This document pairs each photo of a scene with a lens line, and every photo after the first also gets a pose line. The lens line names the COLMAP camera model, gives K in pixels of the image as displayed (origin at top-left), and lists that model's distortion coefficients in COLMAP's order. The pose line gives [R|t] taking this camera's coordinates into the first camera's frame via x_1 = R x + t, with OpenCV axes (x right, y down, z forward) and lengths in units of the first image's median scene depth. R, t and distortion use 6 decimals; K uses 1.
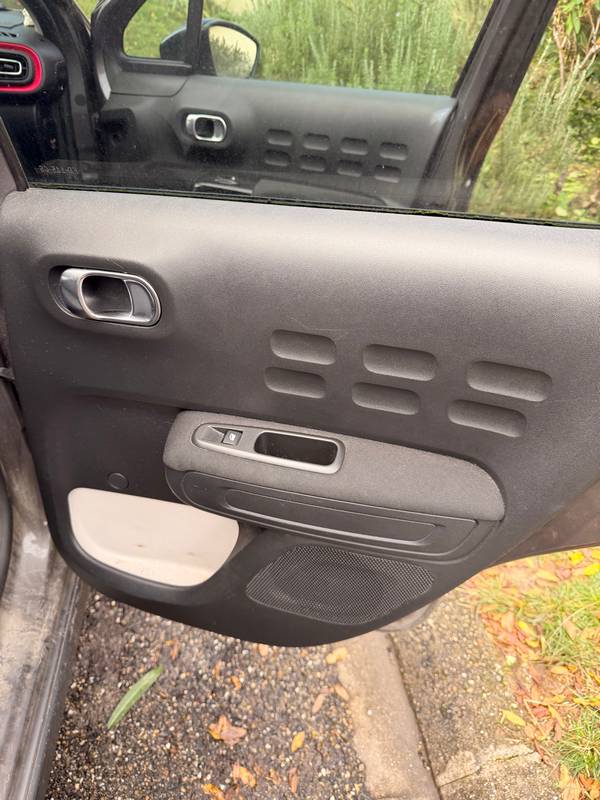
lens RADIAL K [[568.0, 0, 305.8], [0, 568.0, 397.0], [0, 0, 1]] dist [0.006422, -0.023021]
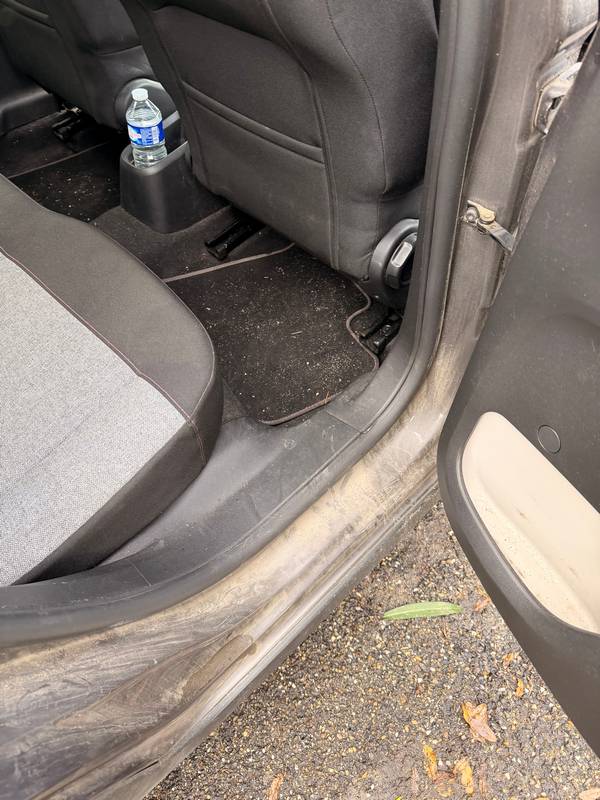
lens RADIAL K [[566.8, 0, 300.2], [0, 566.8, 408.8], [0, 0, 1]] dist [-0.006411, -0.004522]
pose [[0.618294, 0.566339, -0.544952, -0.111139], [-0.420259, 0.824153, 0.379677, -0.016103], [0.664149, -0.005731, 0.747578, 0.184084]]
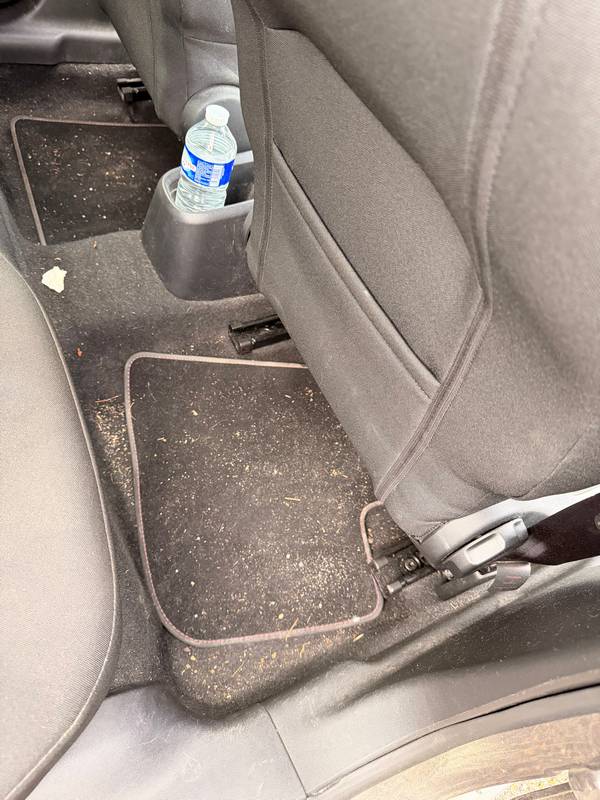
lens RADIAL K [[568.0, 0, 305.8], [0, 568.0, 397.0], [0, 0, 1]] dist [0.006422, -0.023021]
pose [[0.349278, 0.763070, -0.543809, -0.477491], [-0.725535, 0.587503, 0.358384, -0.095737], [0.592962, 0.269377, 0.758836, 0.381883]]
